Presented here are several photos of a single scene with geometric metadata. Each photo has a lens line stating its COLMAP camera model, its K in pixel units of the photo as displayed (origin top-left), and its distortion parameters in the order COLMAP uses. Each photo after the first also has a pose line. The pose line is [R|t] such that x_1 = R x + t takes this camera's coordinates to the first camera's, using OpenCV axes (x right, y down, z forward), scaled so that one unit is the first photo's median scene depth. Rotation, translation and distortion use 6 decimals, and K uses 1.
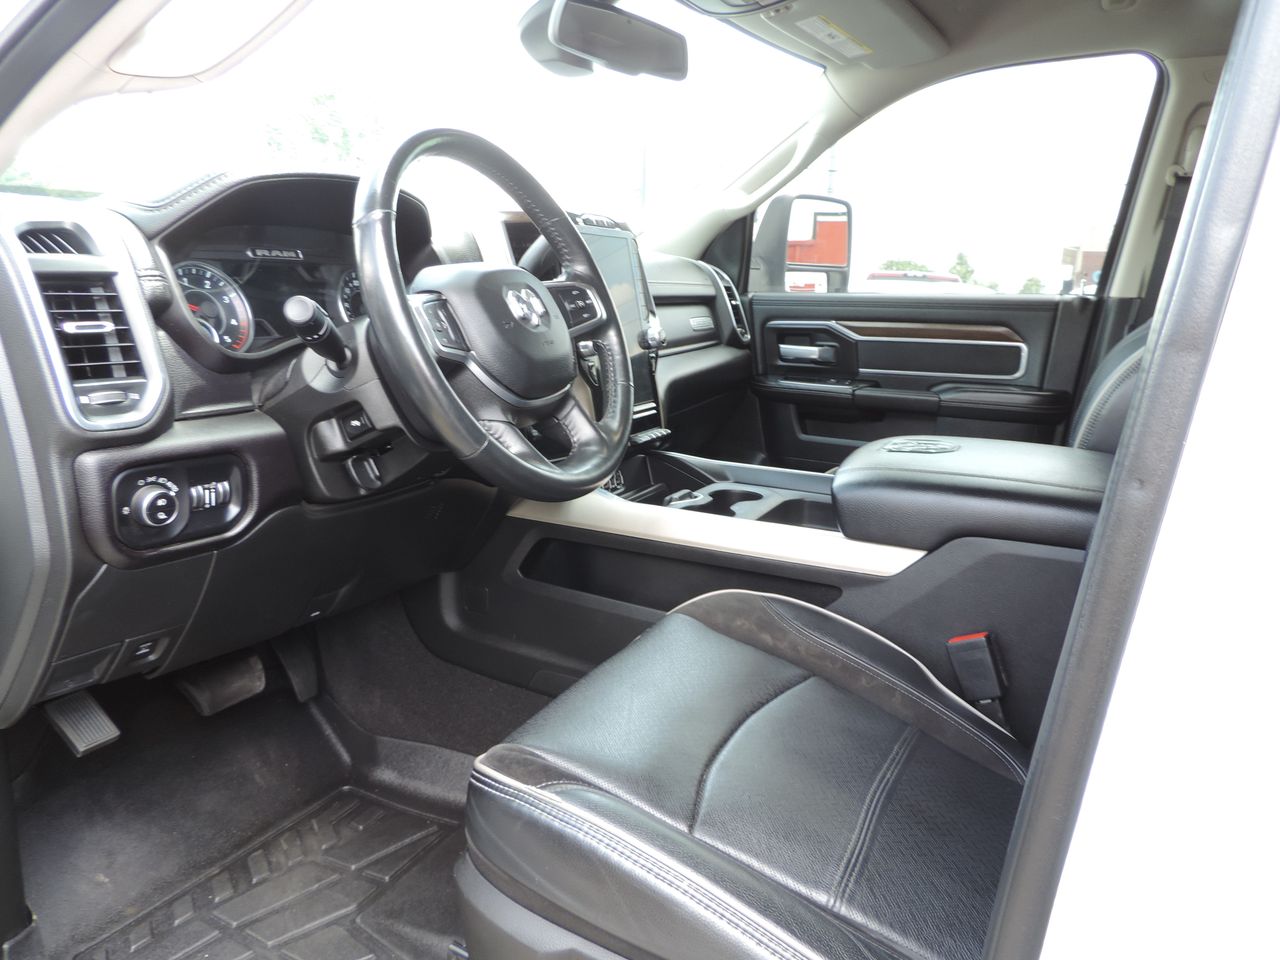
lens RADIAL K [[890.3, 0, 639.7], [0, 890.3, 502.6], [0, 0, 1]] dist [-0.028211, 0.000132]
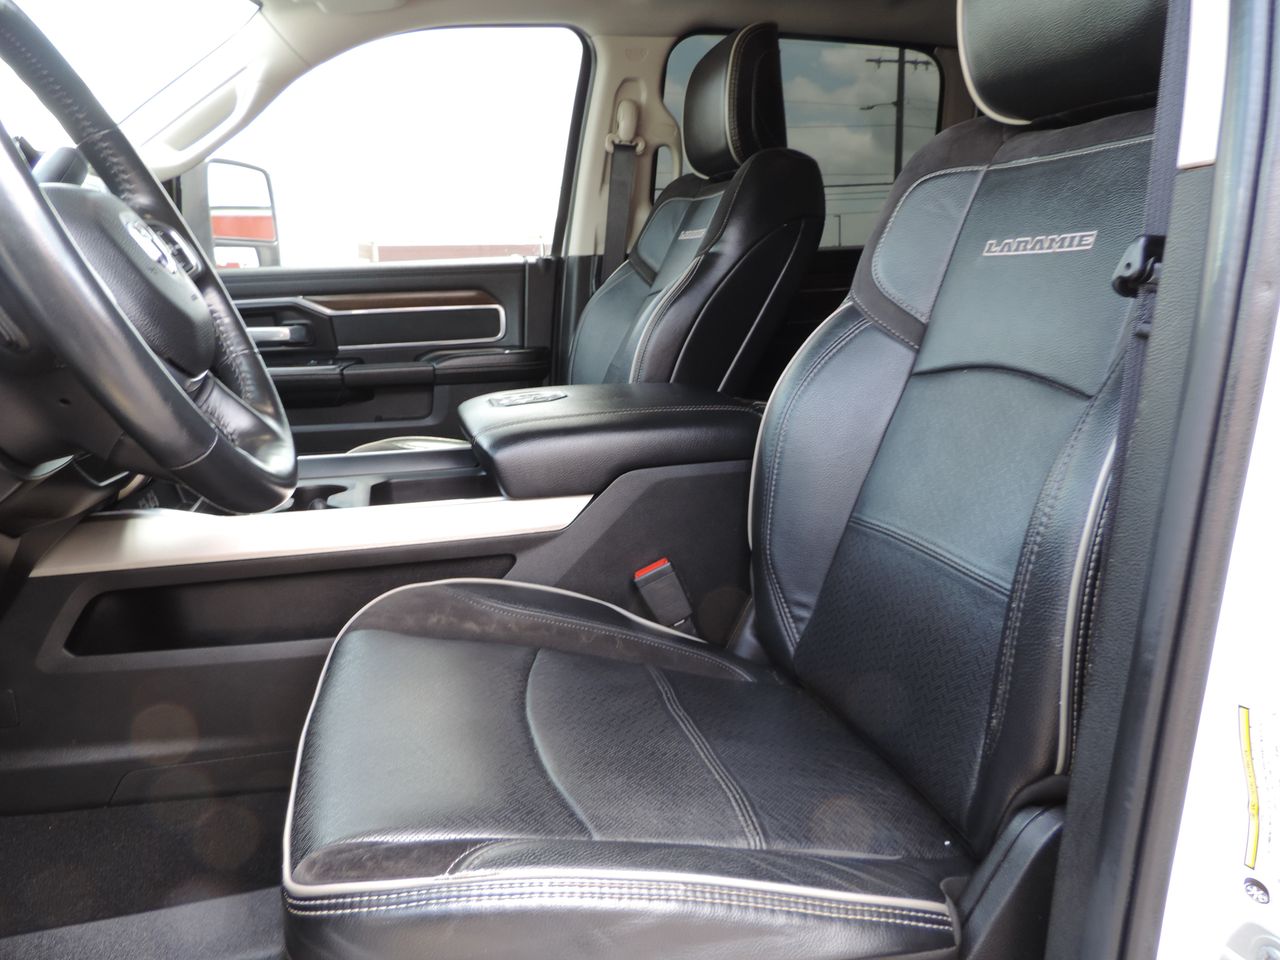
lens RADIAL K [[890.3, 0, 639.7], [0, 890.3, 502.6], [0, 0, 1]] dist [-0.028211, 0.000132]
pose [[0.748643, -0.197635, 0.632830, -0.277174], [0.194812, 0.977972, 0.074959, -0.001074], [-0.633705, 0.067166, 0.770653, 0.218165]]
